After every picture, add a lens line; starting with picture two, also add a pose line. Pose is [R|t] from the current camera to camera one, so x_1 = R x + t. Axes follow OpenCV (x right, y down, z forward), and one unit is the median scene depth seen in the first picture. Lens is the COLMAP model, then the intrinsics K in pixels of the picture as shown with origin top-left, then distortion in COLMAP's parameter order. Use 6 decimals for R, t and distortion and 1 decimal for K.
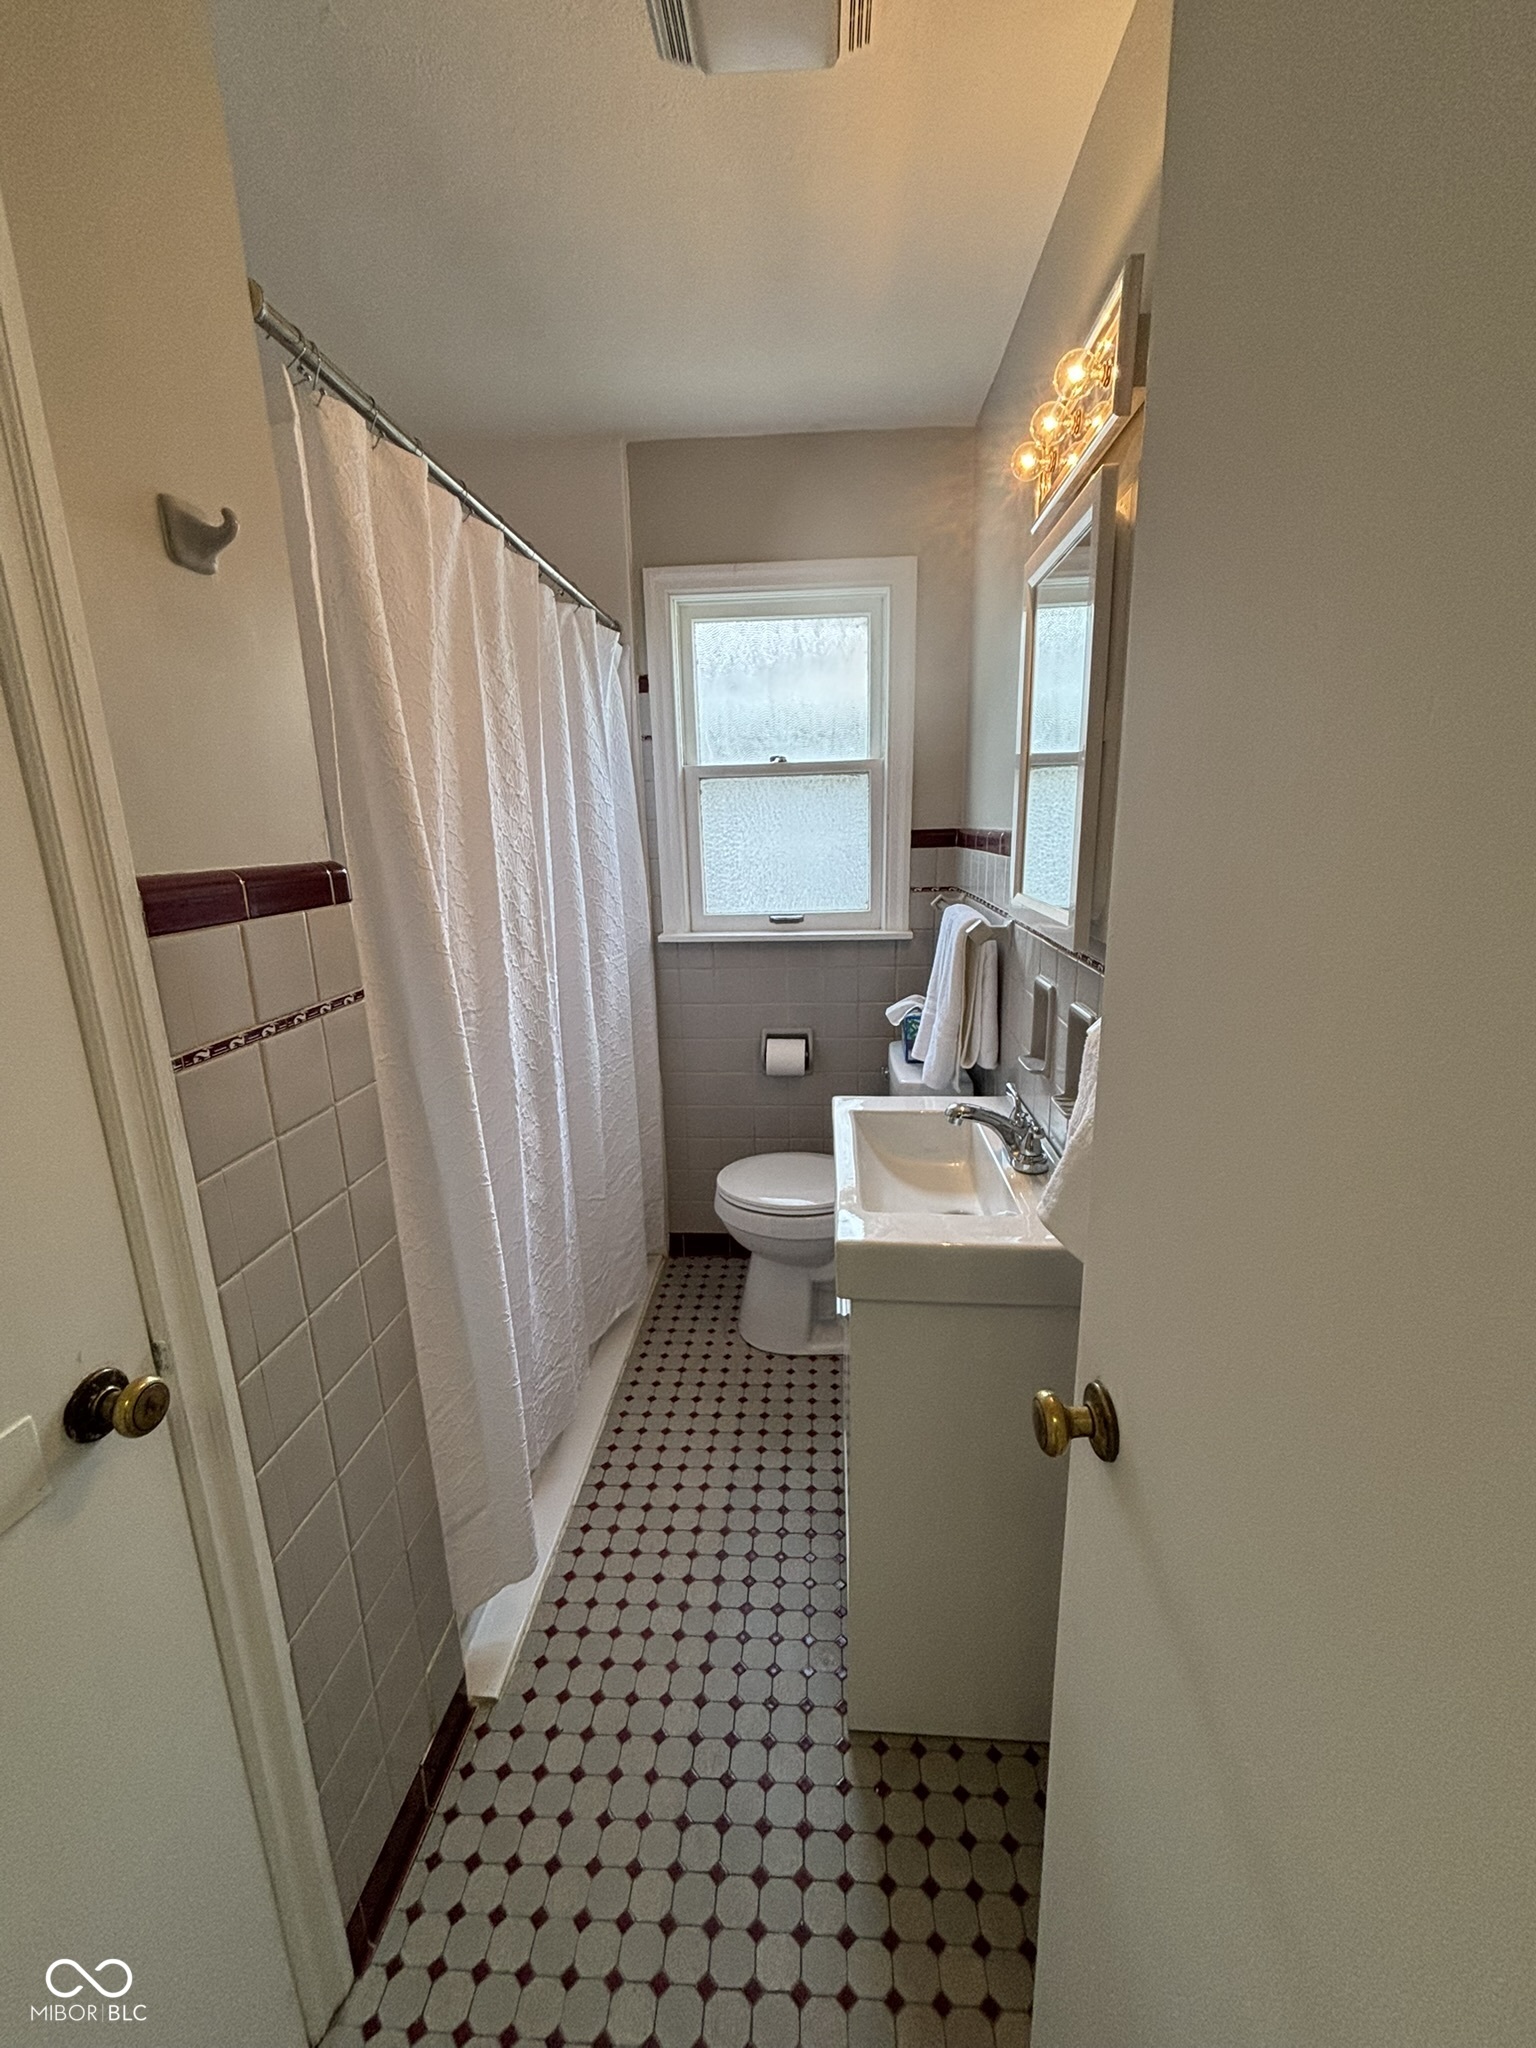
lens RADIAL K [[831.2, 0, 768.0], [0, 831.2, 1024.0], [0, 0, 1]] dist [0.000998, -0.000394]
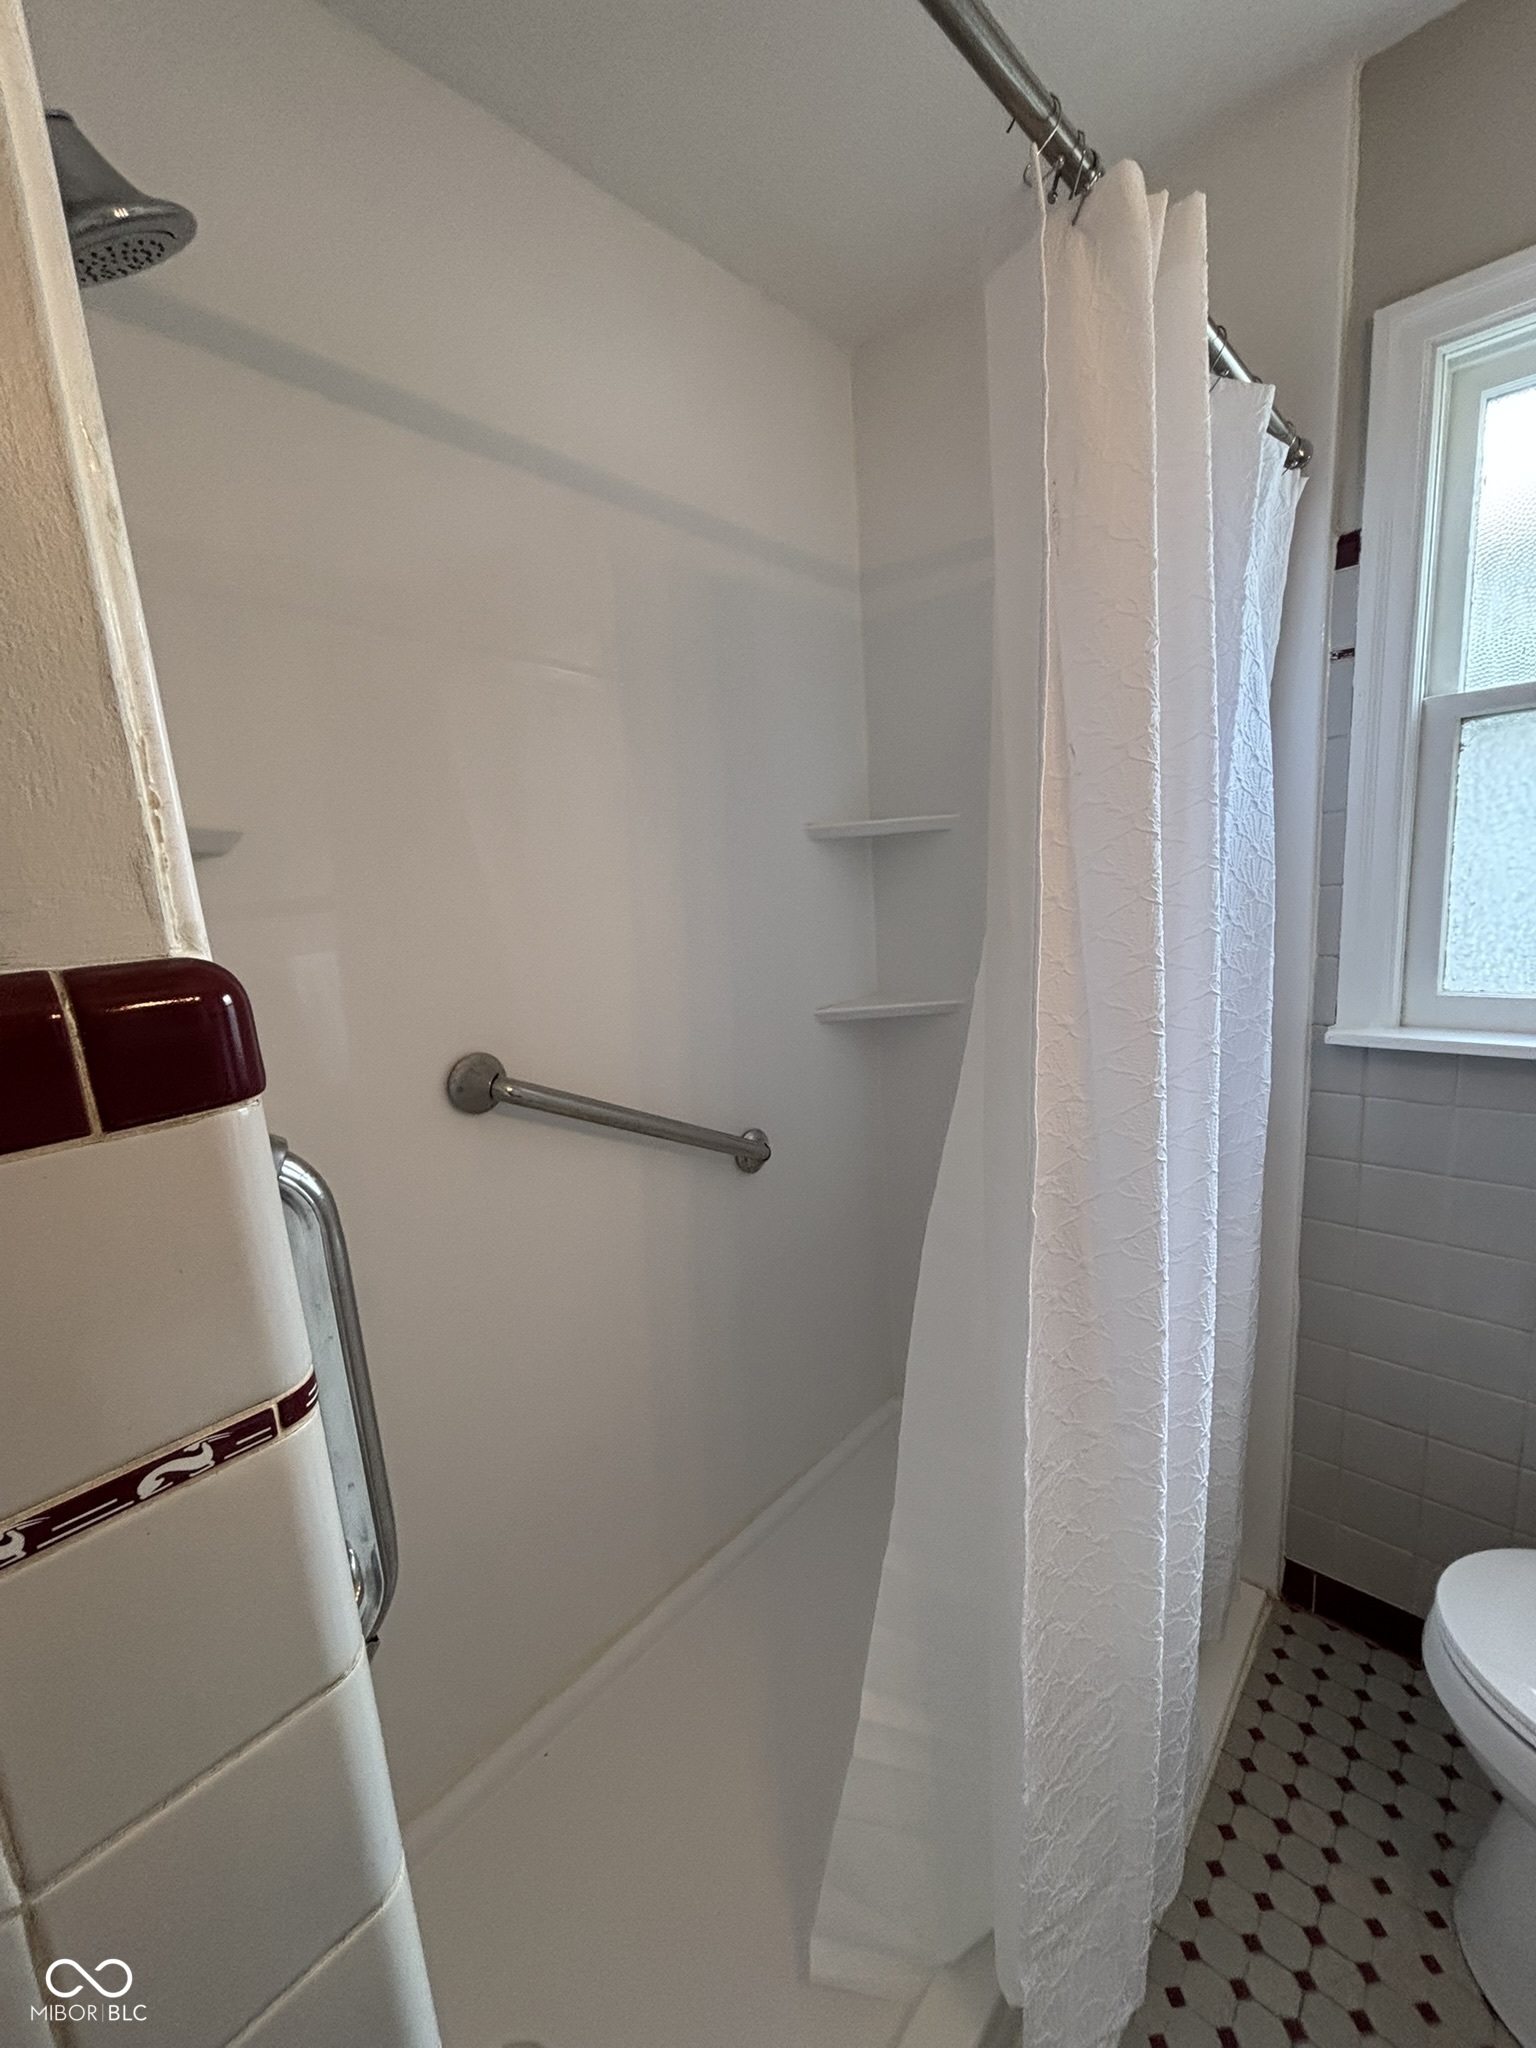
lens RADIAL K [[831.2, 0, 768.0], [0, 831.2, 1024.0], [0, 0, 1]] dist [0.000998, -0.000394]
pose [[0.780283, 0.082914, -0.619906, -0.085641], [-0.099266, 0.995028, 0.008140, -0.082691], [0.617499, 0.055184, 0.784634, 0.384044]]
